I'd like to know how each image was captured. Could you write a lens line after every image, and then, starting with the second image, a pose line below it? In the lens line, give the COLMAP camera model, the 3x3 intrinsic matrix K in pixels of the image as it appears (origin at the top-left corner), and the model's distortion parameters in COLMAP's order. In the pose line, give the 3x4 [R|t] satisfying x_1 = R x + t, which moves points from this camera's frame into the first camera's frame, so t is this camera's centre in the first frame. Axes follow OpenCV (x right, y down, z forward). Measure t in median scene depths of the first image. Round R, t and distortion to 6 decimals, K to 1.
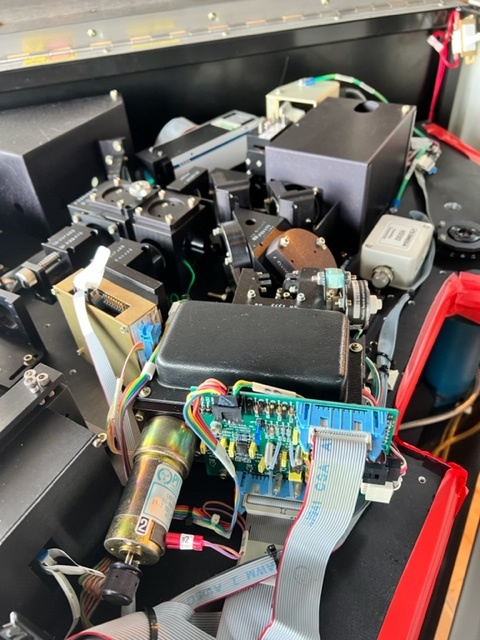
lens RADIAL K [[480.8, 0, 240.0], [0, 480.8, 320.0], [0, 0, 1]] dist [-0.001286, -0.012676]
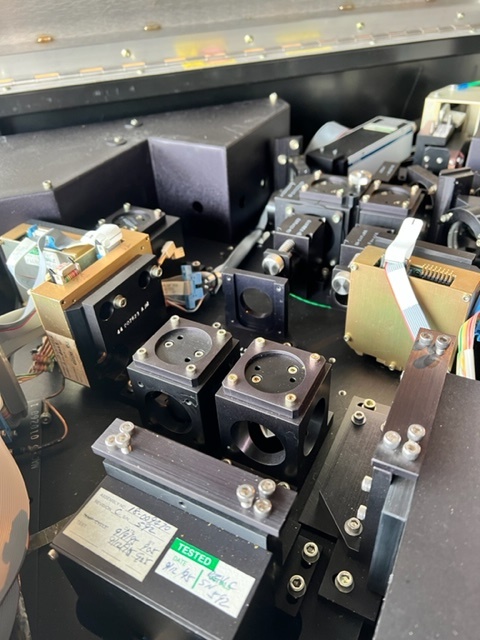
lens RADIAL K [[517.1, 0, 240.6], [0, 517.1, 344.4], [0, 0, 1]] dist [-0.007786, -0.000003]
pose [[0.995511, -0.034879, 0.087982, -0.442510], [0.038970, 0.998217, -0.045214, 0.096495], [-0.086249, 0.048440, 0.995095, -0.056227]]
